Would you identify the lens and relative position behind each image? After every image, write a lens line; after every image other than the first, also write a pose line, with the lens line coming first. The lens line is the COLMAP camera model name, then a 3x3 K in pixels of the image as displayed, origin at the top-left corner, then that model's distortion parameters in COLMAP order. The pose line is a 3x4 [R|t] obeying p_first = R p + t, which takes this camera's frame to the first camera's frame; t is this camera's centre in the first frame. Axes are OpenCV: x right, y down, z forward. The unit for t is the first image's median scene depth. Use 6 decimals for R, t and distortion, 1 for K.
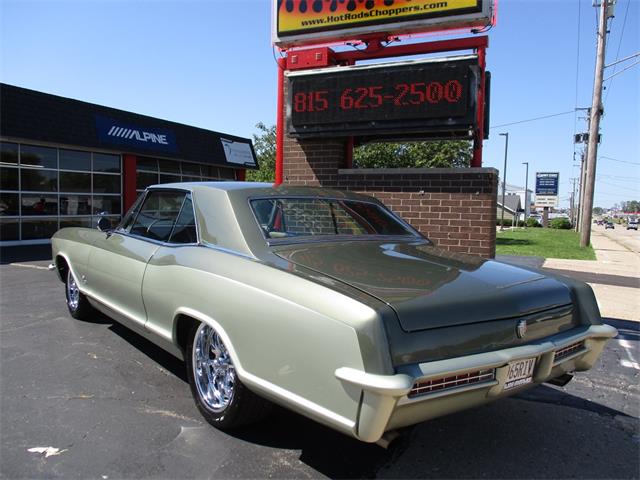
lens RADIAL K [[540.7, 0, 325.7], [0, 540.7, 240.3], [0, 0, 1]] dist [-0.016766, 0.007611]
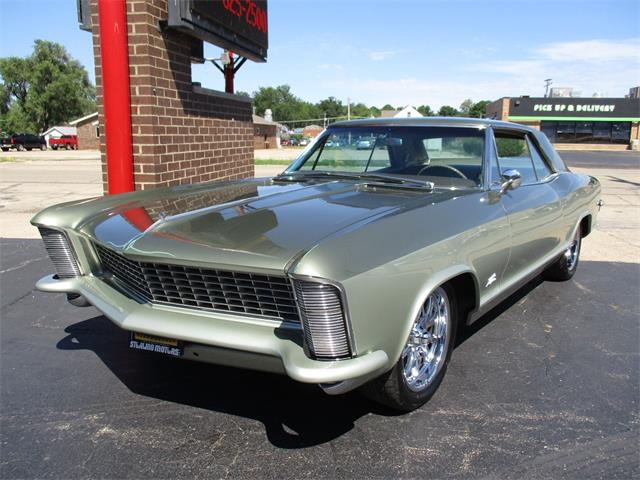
lens RADIAL K [[540.7, 0, 320.9], [0, 540.7, 239.0], [0, 0, 1]] dist [-0.016766, 0.007611]
pose [[-0.263440, -0.210594, 0.941408, -0.753316], [0.044004, 0.972241, 0.229805, -0.091711], [-0.963671, 0.101966, -0.246861, 1.048496]]
